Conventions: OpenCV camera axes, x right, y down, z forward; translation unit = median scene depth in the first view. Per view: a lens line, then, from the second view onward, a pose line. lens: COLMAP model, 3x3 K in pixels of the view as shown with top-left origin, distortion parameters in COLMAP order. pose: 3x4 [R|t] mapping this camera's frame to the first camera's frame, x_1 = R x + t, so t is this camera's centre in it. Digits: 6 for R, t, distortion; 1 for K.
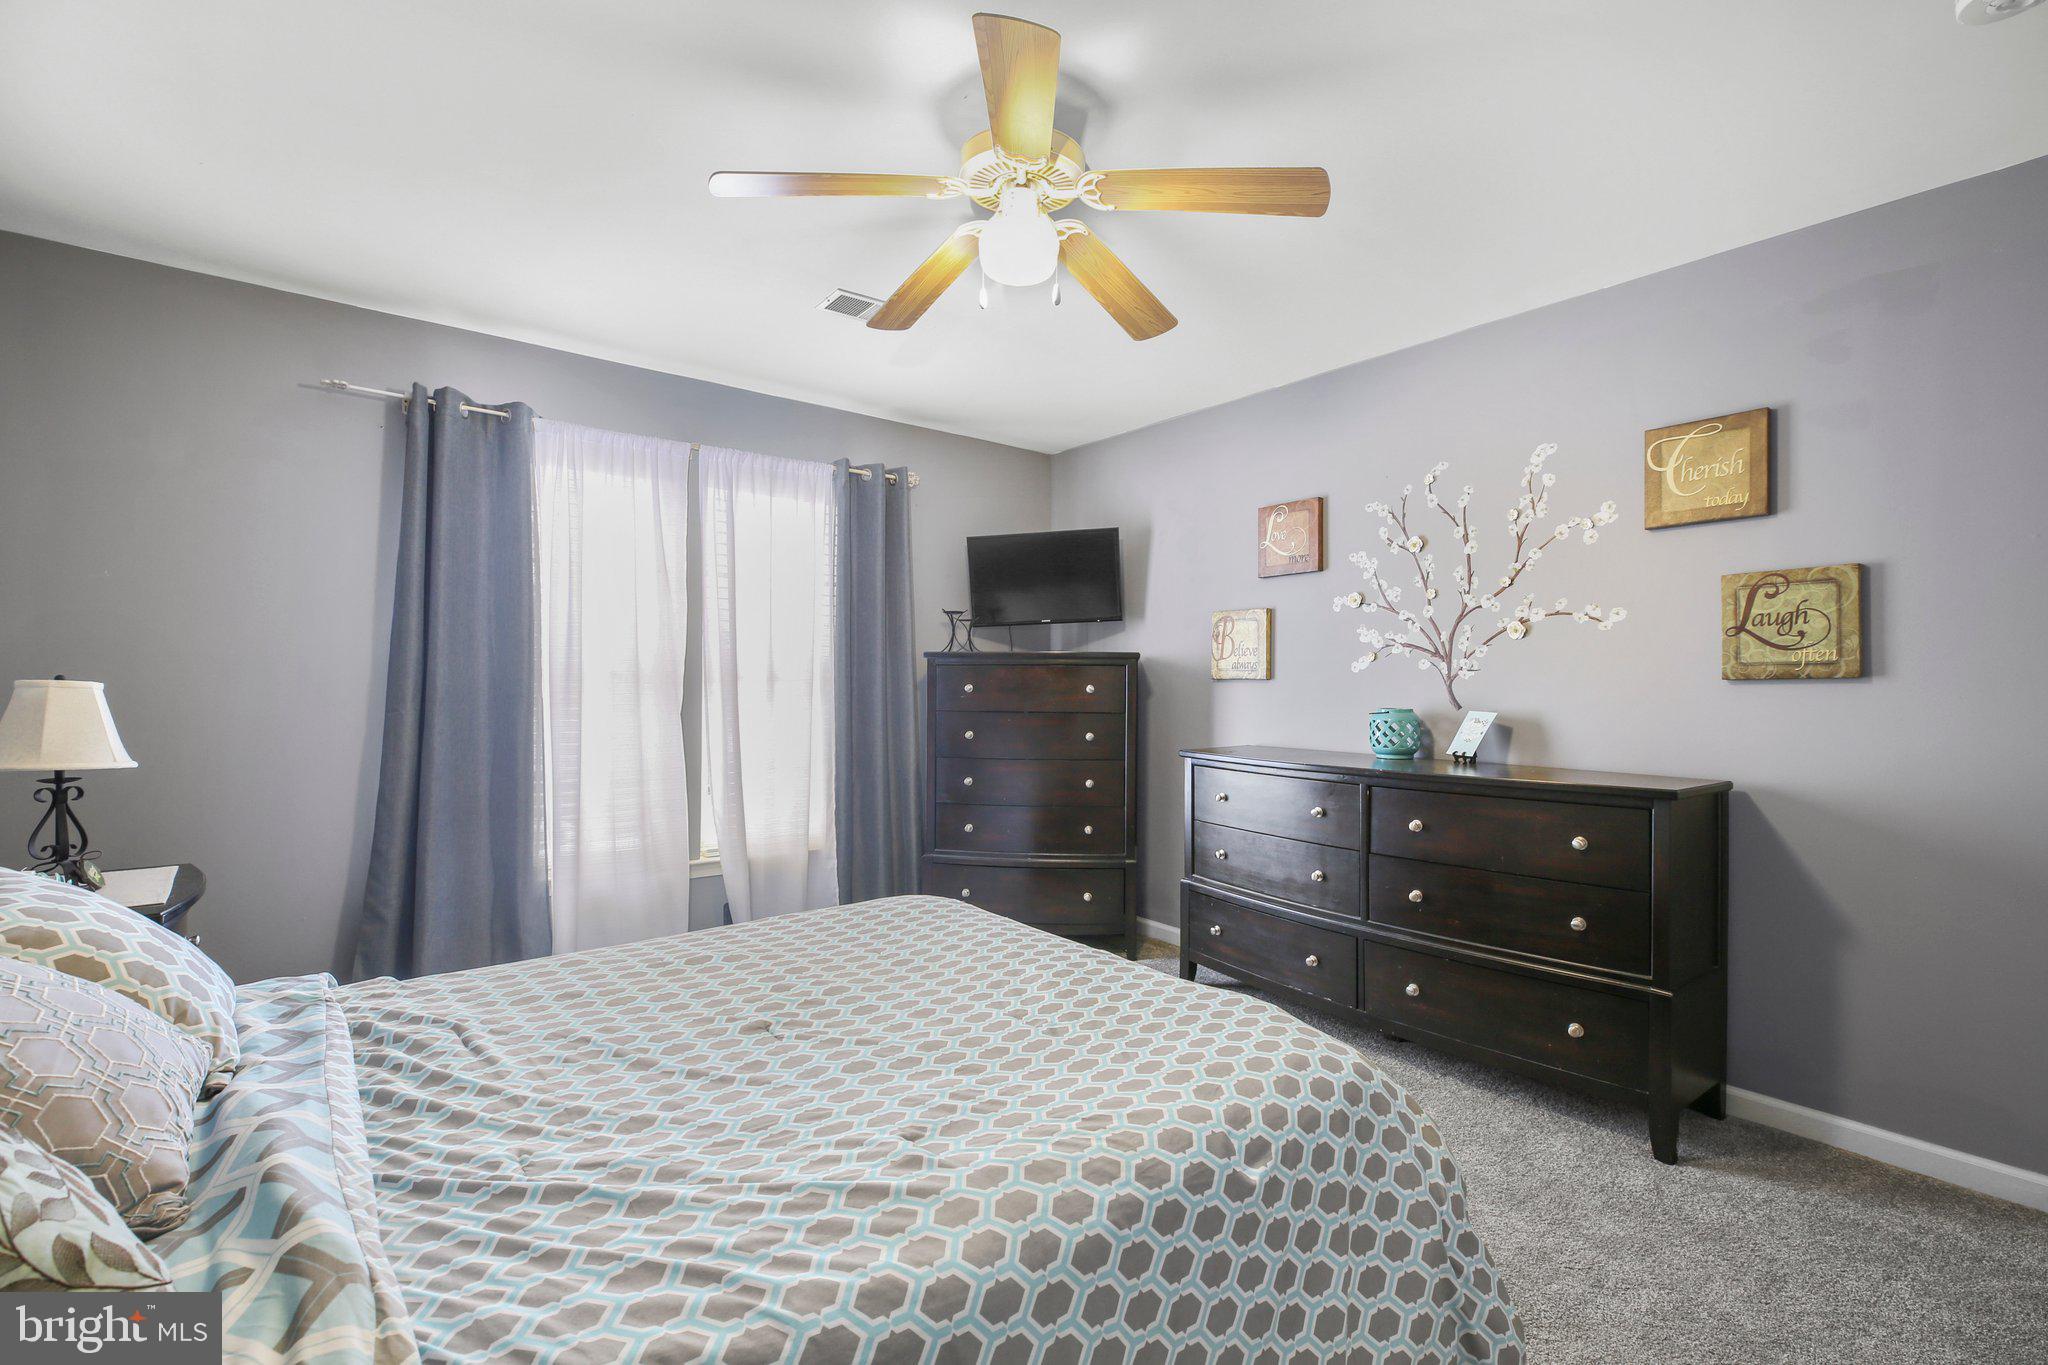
lens RADIAL K [[924.2, 0, 1034.1], [0, 924.2, 675.8], [0, 0, 1]] dist [0.010505, -0.000546]
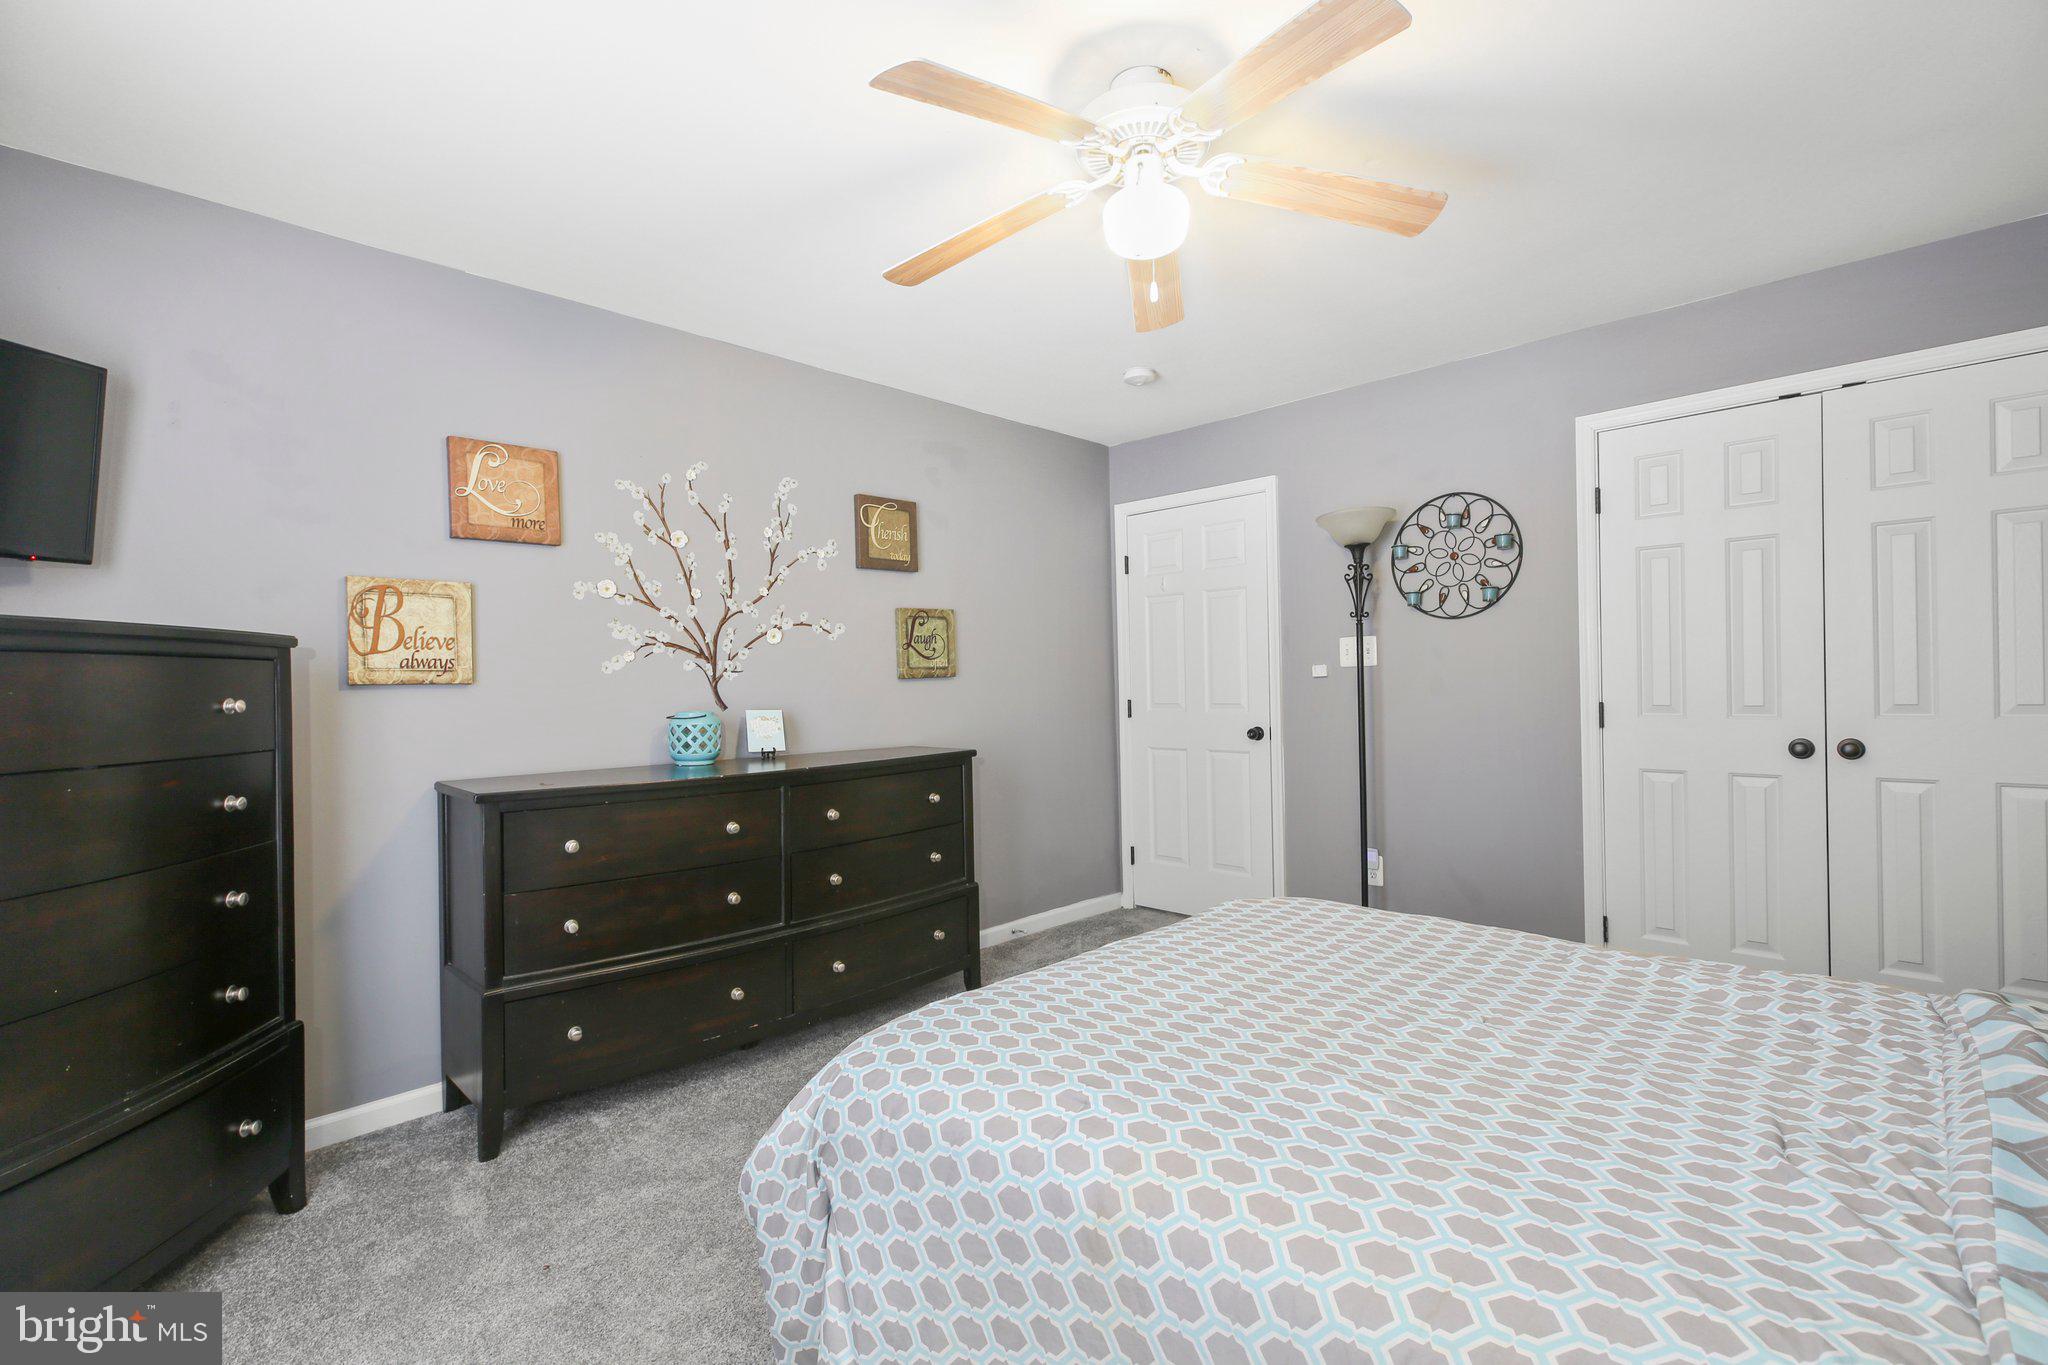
lens RADIAL K [[924.2, 0, 1033.2], [0, 924.2, 682.2], [0, 0, 1]] dist [0.010505, -0.000546]
pose [[-0.126832, 0.003161, 0.991919, -0.601368], [0.015385, 0.999881, -0.001220, 0.012285], [-0.991805, 0.015106, -0.126866, 0.794735]]
